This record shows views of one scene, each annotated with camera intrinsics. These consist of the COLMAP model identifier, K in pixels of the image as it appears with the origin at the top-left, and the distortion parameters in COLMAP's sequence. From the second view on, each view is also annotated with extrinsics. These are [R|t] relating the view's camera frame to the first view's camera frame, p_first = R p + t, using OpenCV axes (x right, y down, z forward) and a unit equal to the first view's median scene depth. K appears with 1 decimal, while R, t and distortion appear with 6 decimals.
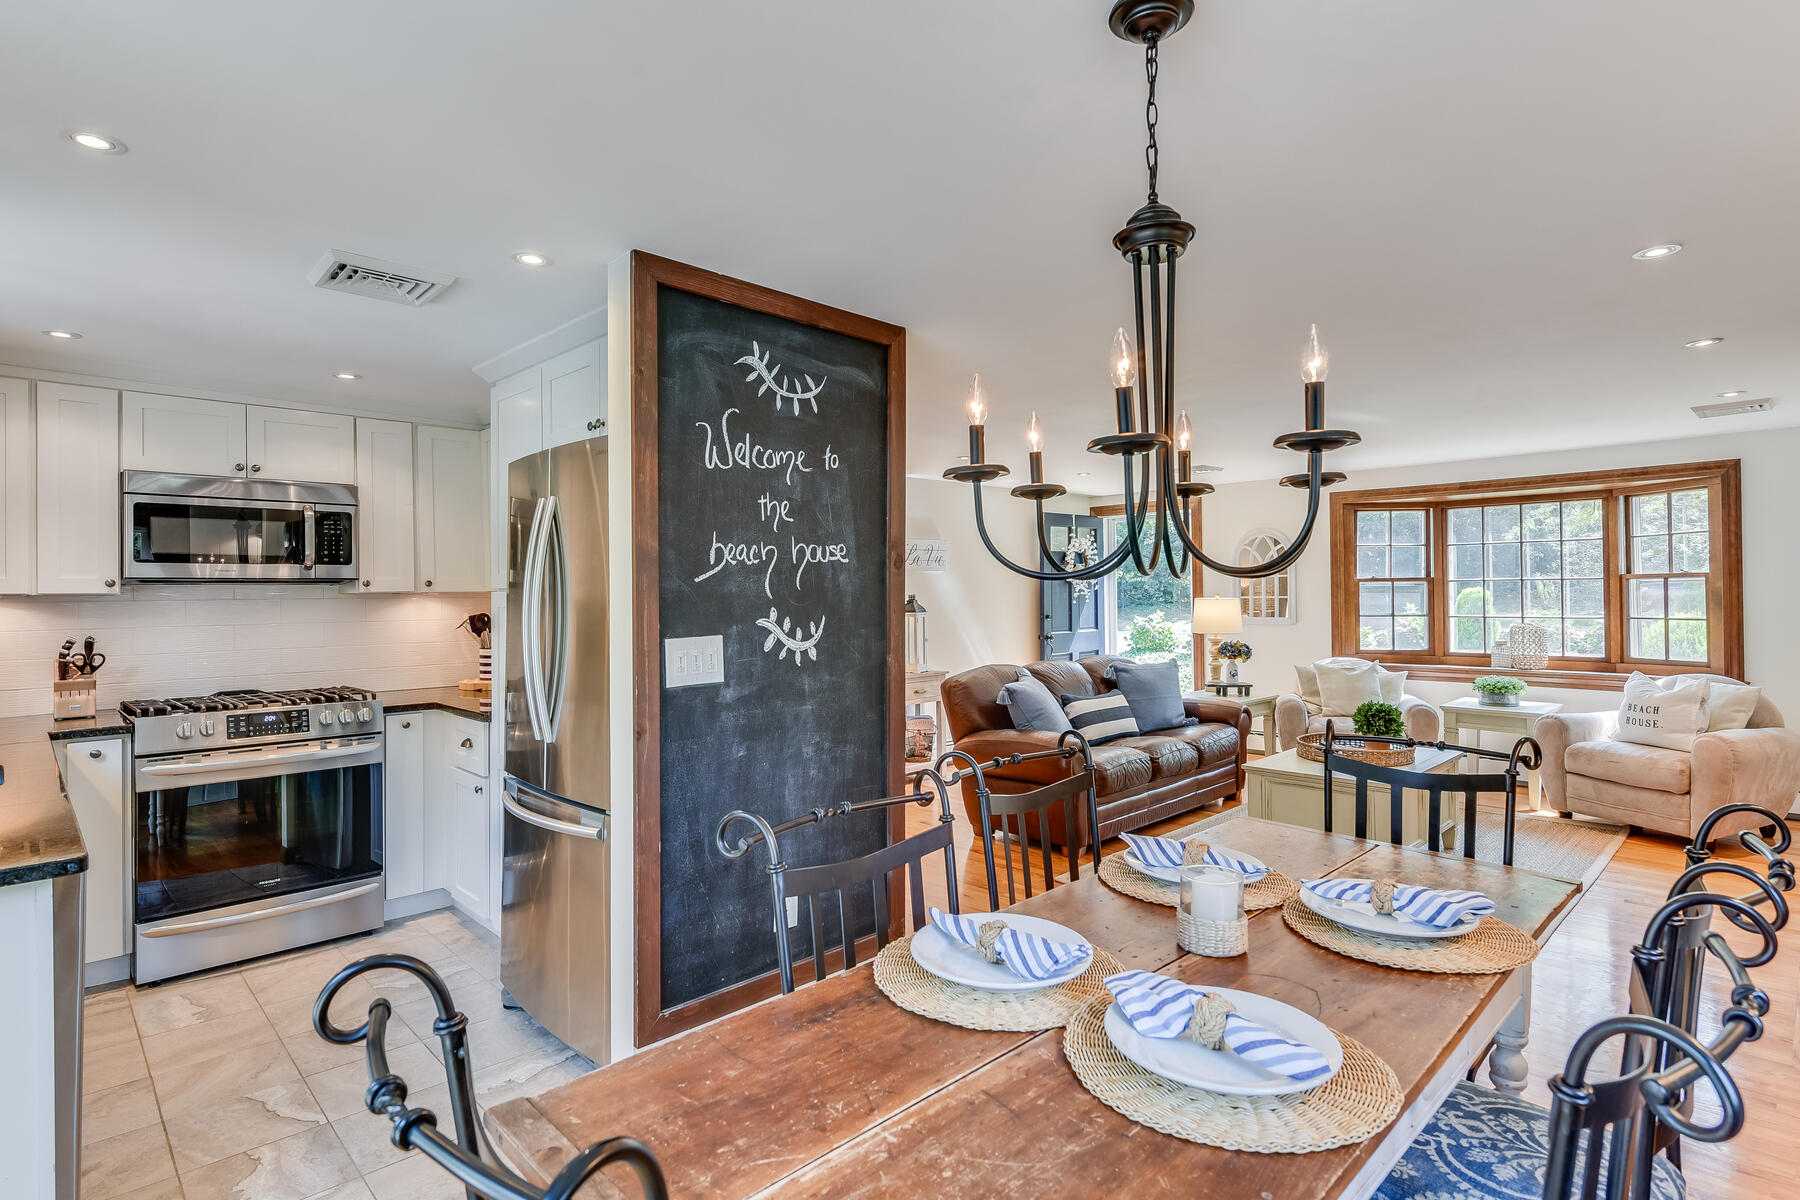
lens RADIAL K [[899.2, 0, 904.4], [0, 899.2, 589.1], [0, 0, 1]] dist [0.000436, -0.000434]
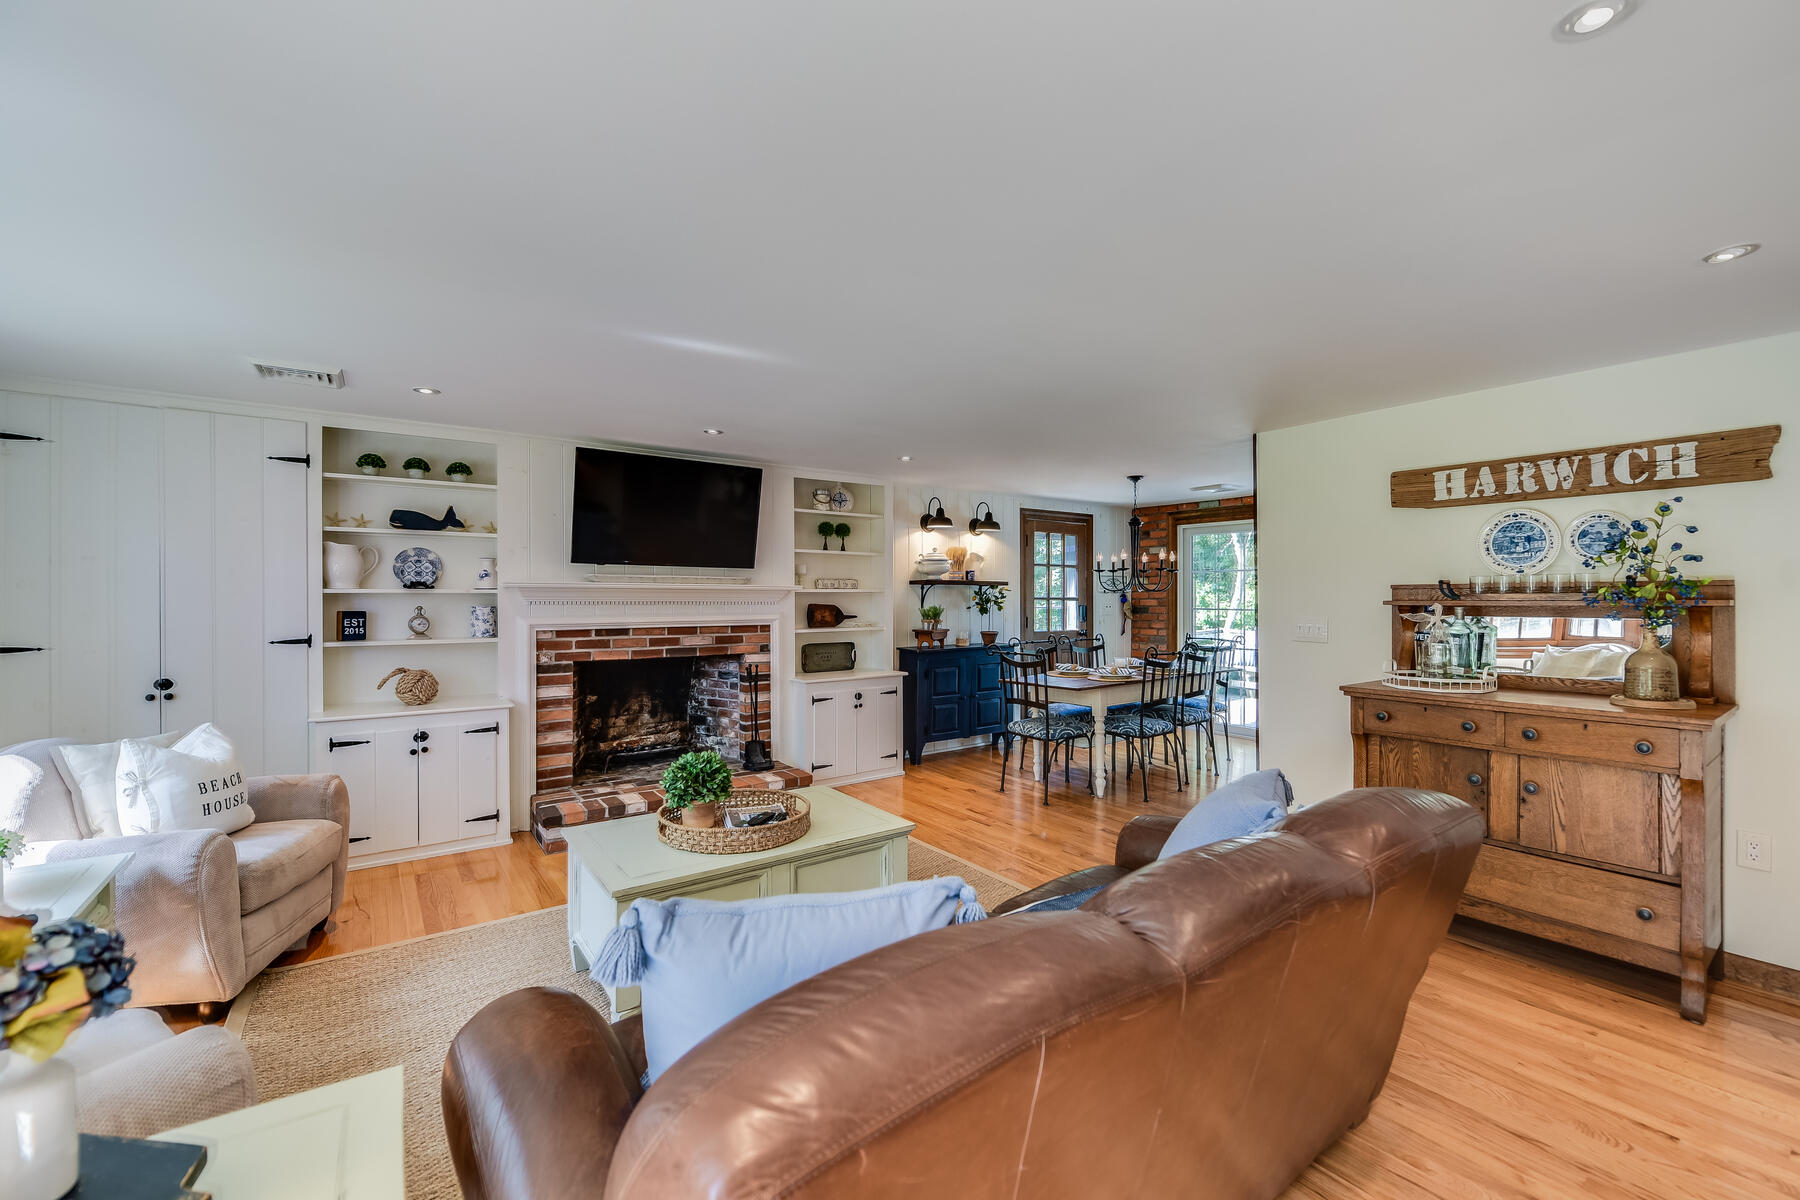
lens RADIAL K [[728.3, 0, 898.2], [0, 728.3, 600.9], [0, 0, 1]] dist [-0.011649, -0.000117]
pose [[-0.988815, 0.008475, 0.148905, 0.224855], [0.008294, 0.999964, -0.001838, 0.007145], [-0.148915, -0.000583, -0.988850, 1.207831]]
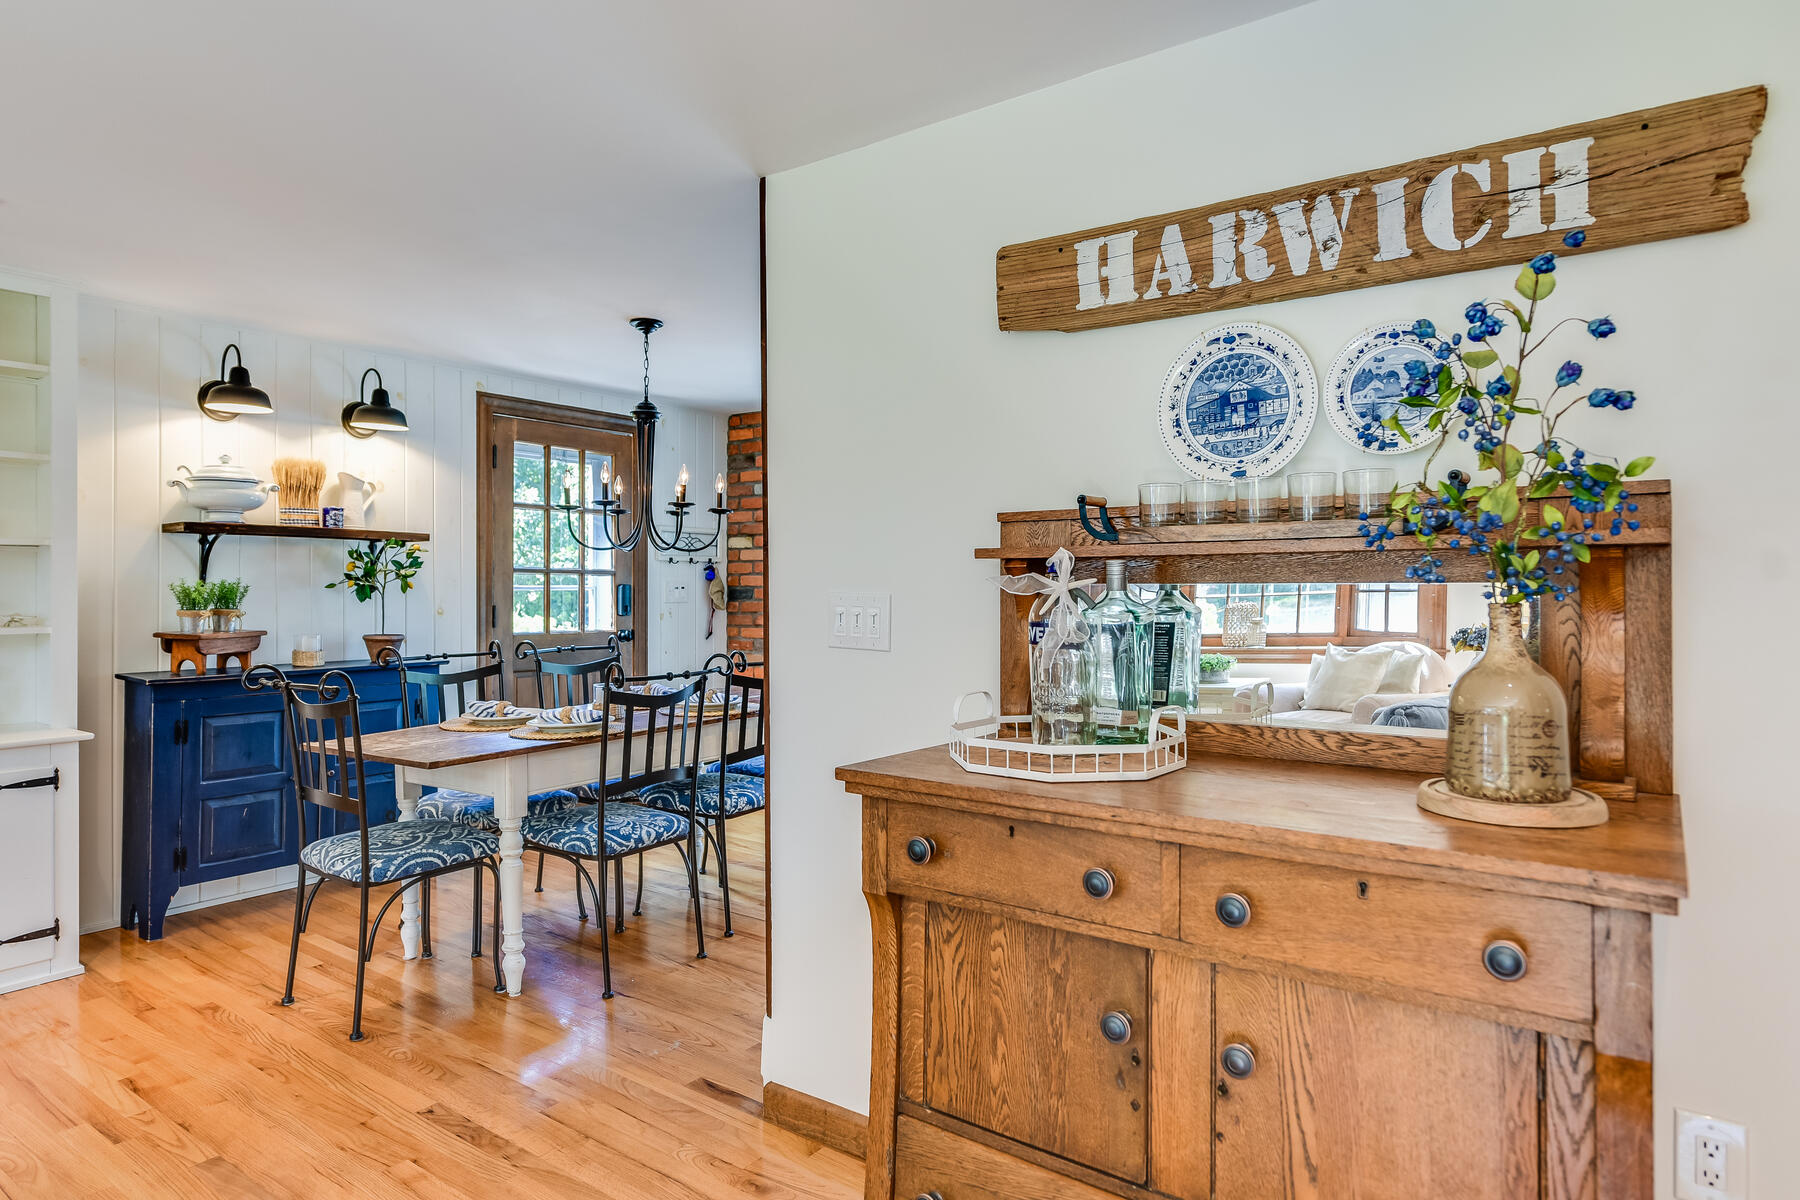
lens RADIAL K [[1025.8, 0, 908.5], [0, 1025.8, 588.7], [0, 0, 1]] dist [-0.002327, -0.001813]
pose [[-0.982794, 0.007037, -0.184571, 0.016212], [0.007525, 0.999970, -0.001942, 0.022676], [0.184552, -0.003297, -0.982817, 0.914434]]
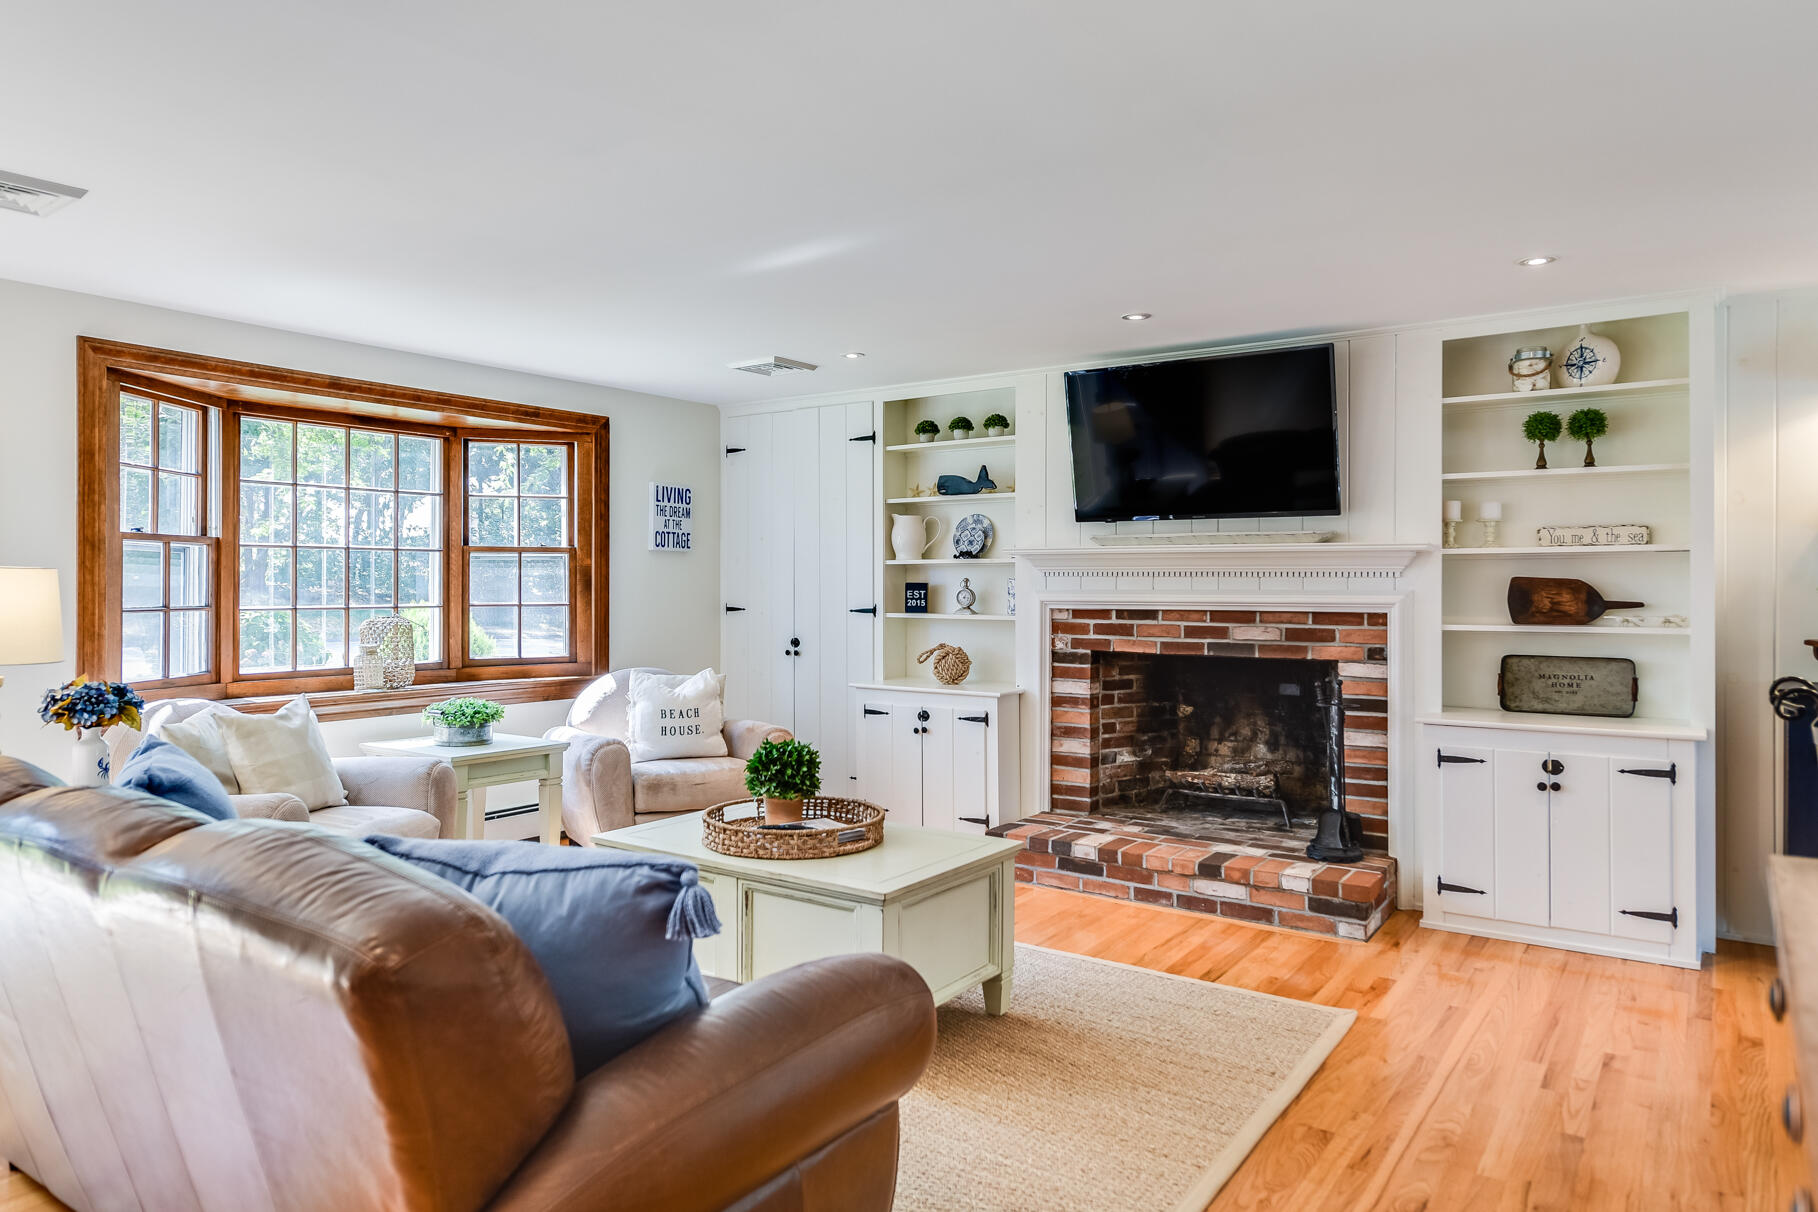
lens RADIAL K [[1158.8, 0, 917.4], [0, 1158.8, 577.7], [0, 0, 1]] dist [0.005196, -0.007111]
pose [[-0.186721, 0.015130, 0.982297, -0.198584], [-0.005614, 0.999849, -0.016467, 0.023511], [-0.982397, -0.008589, -0.186607, 0.829775]]
